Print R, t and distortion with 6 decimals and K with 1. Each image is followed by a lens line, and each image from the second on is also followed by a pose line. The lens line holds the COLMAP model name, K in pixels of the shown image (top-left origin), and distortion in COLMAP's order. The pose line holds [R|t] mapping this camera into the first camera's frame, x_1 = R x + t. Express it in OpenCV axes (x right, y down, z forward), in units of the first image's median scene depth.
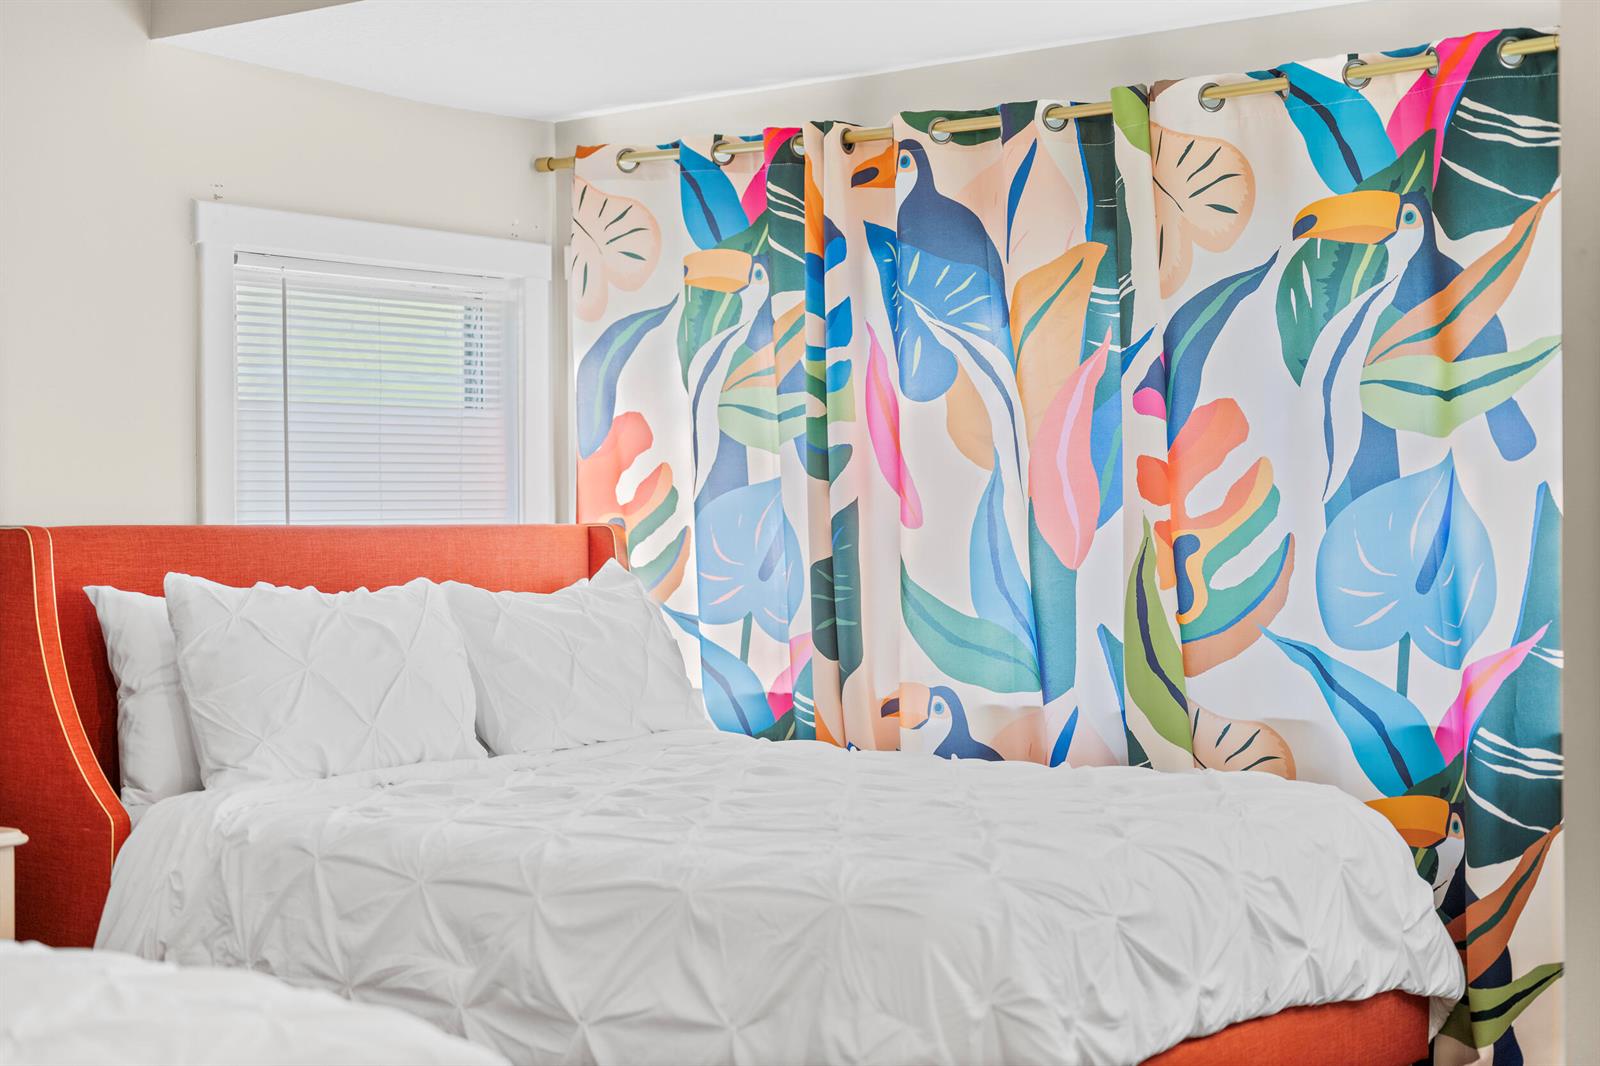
lens RADIAL K [[2329.2, 0, 796.0], [0, 2329.2, 531.7], [0, 0, 1]] dist [0.005863, 0.000000]
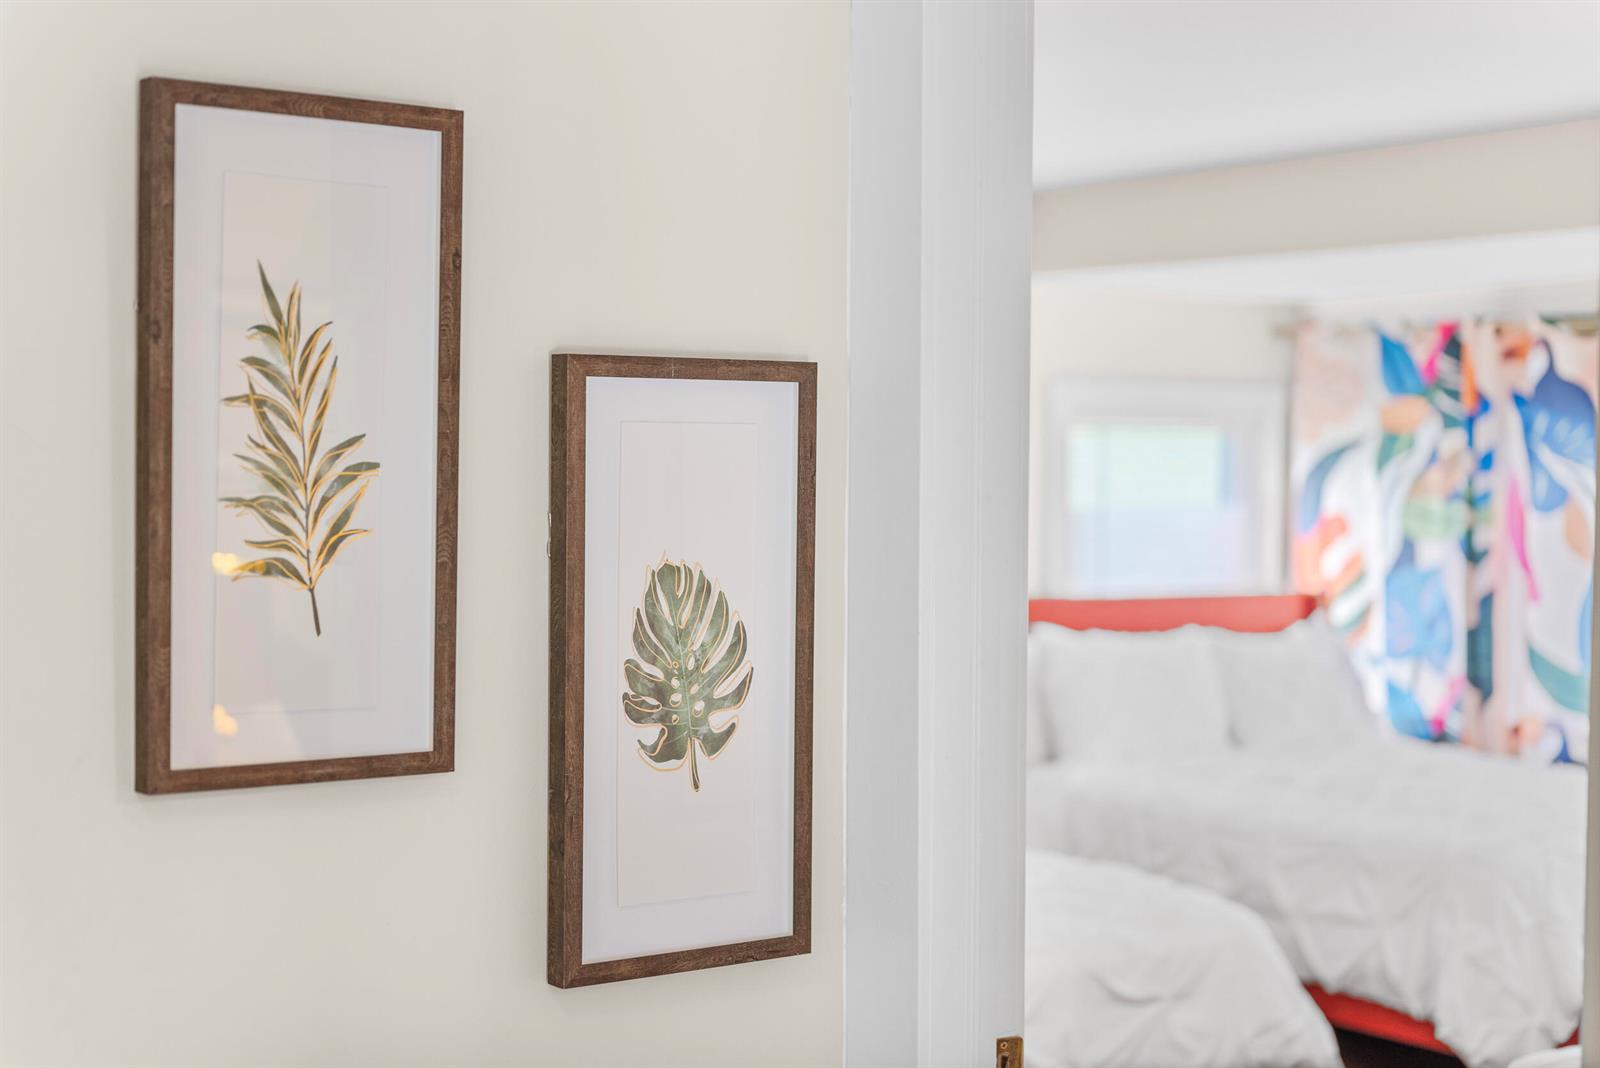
lens RADIAL K [[2329.2, 0, 794.7], [0, 2329.2, 537.5], [0, 0, 1]] dist [0.005863, 0.000000]
pose [[0.953696, 0.029012, -0.299371, 0.042578], [-0.023139, 0.999464, 0.023145, -0.064514], [0.299882, -0.015146, 0.953856, -0.488755]]
